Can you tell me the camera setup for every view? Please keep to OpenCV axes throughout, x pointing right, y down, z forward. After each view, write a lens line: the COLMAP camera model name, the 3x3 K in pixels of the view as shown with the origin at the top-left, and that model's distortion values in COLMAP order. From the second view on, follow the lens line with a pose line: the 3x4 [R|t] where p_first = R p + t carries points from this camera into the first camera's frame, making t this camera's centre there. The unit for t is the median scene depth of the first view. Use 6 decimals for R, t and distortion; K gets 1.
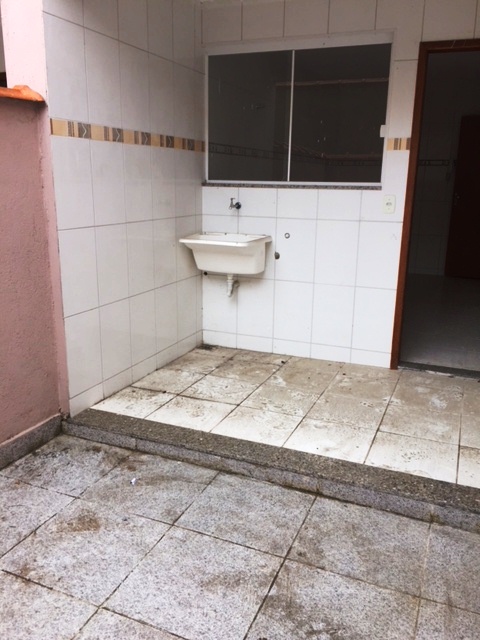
lens RADIAL K [[549.7, 0, 240.8], [0, 549.7, 320.4], [0, 0, 1]] dist [0.019016, -0.030354]
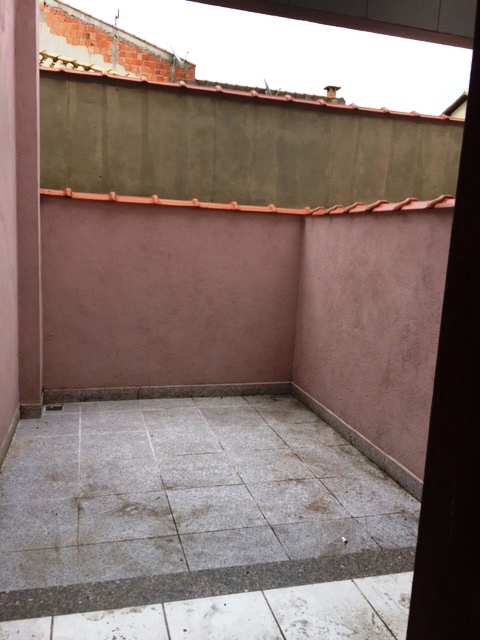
lens RADIAL K [[549.7, 0, 240.7], [0, 549.7, 320.0], [0, 0, 1]] dist [0.019016, -0.030354]
pose [[-0.782889, 0.044231, -0.620587, 0.747807], [-0.218904, 0.914108, 0.341304, -0.521101], [0.582380, 0.403052, -0.705963, 1.768080]]
